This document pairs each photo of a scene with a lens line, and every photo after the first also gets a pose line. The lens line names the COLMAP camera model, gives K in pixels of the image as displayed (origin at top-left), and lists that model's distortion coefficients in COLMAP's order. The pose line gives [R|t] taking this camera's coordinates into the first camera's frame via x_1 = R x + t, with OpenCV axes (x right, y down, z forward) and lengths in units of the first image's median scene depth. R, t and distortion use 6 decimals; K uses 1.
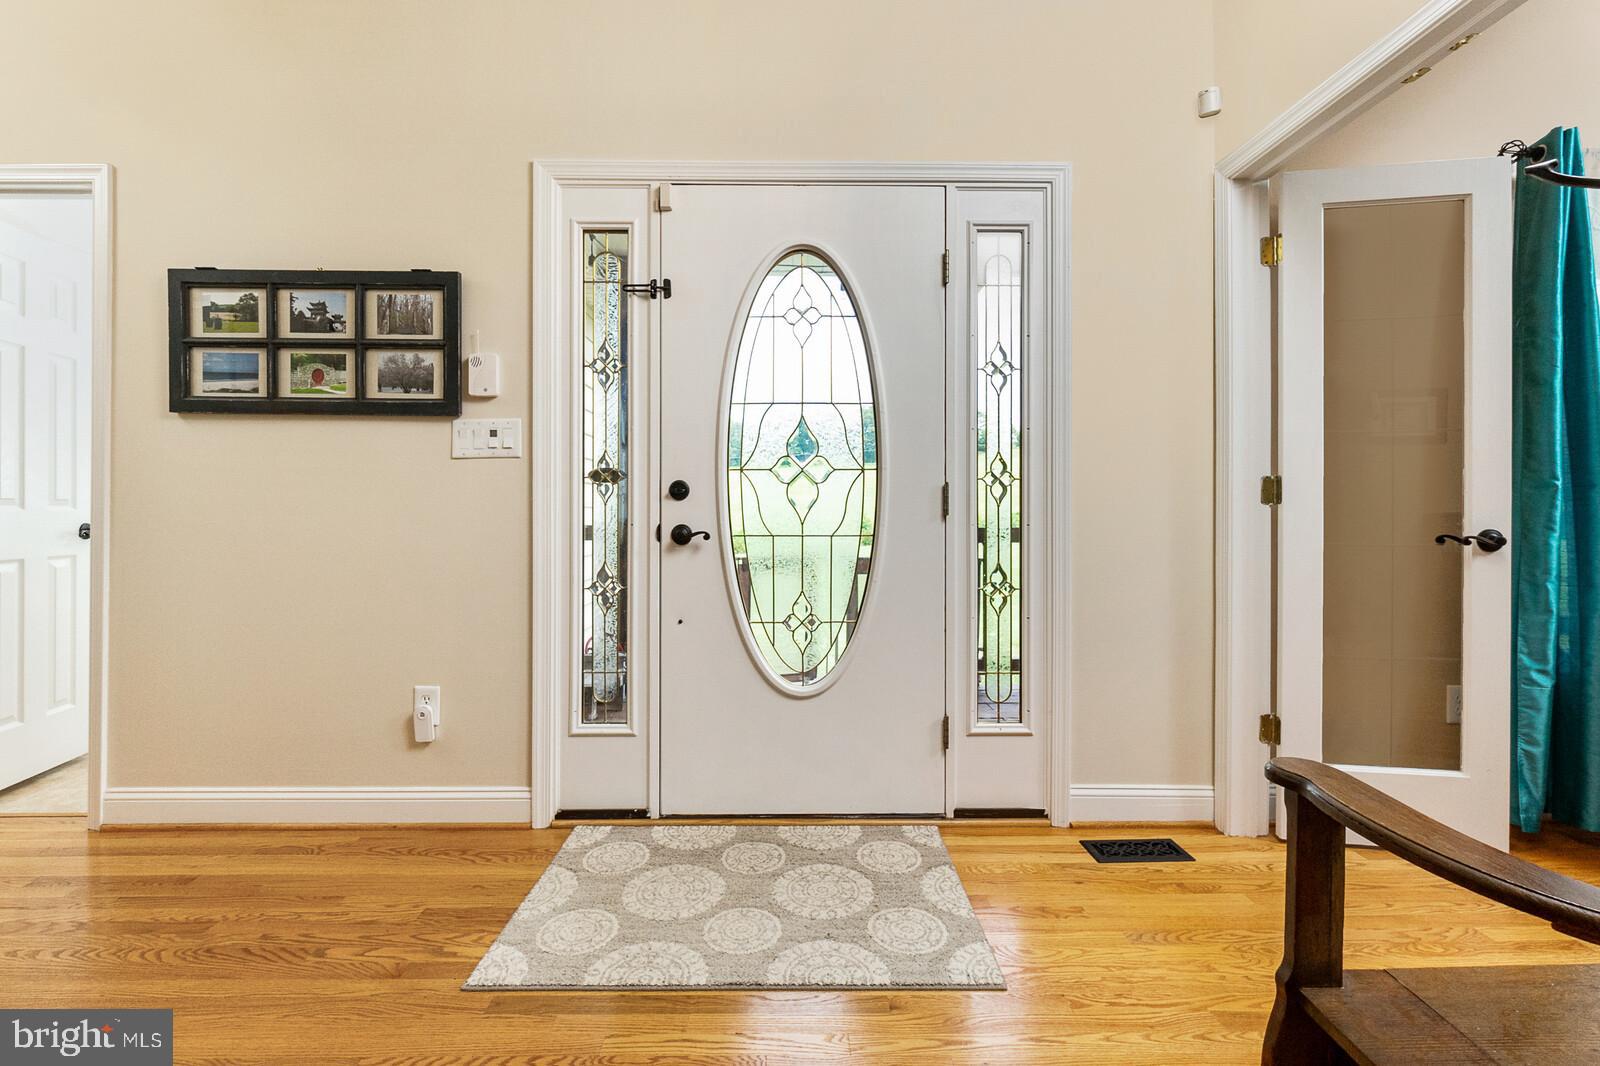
lens RADIAL K [[732.0, 0, 801.7], [0, 732.0, 517.6], [0, 0, 1]] dist [-0.008408, 0.001029]
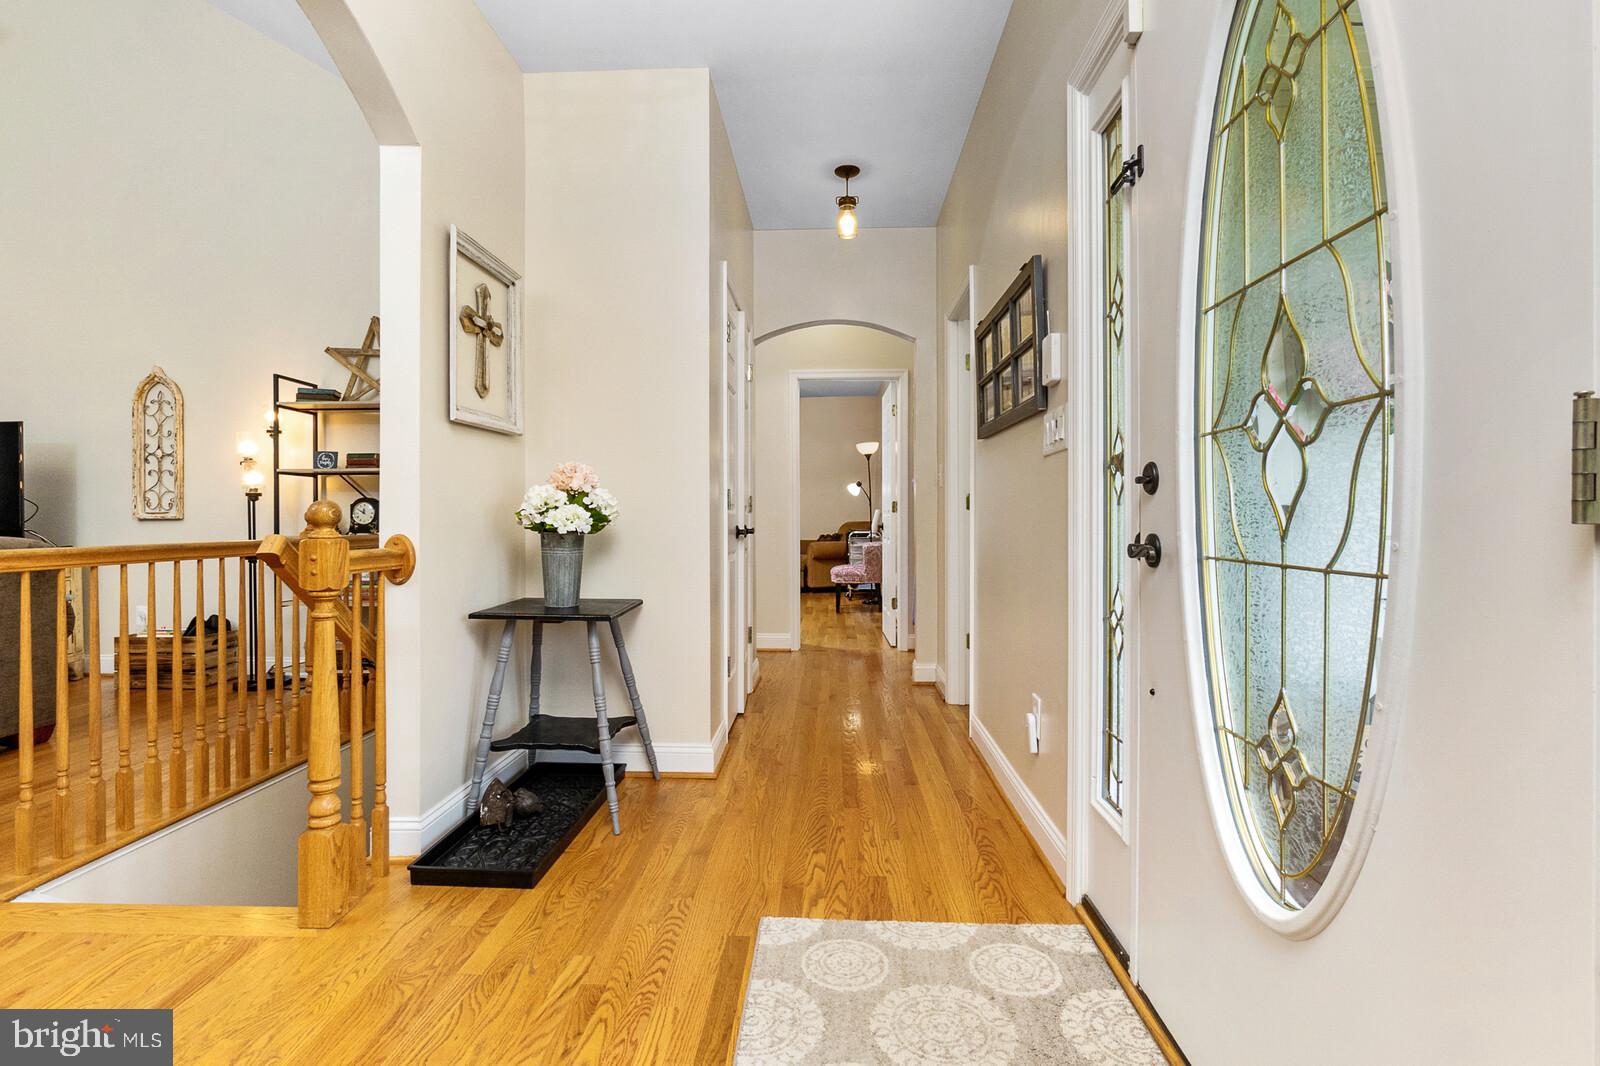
lens RADIAL K [[732.0, 0, 796.1], [0, 732.0, 517.3], [0, 0, 1]] dist [-0.008408, 0.001029]
pose [[-0.060338, 0.000768, -0.998178, 0.481075], [-0.002450, 0.999997, 0.000917, -0.004209], [0.998175, 0.002501, -0.060335, 0.759774]]
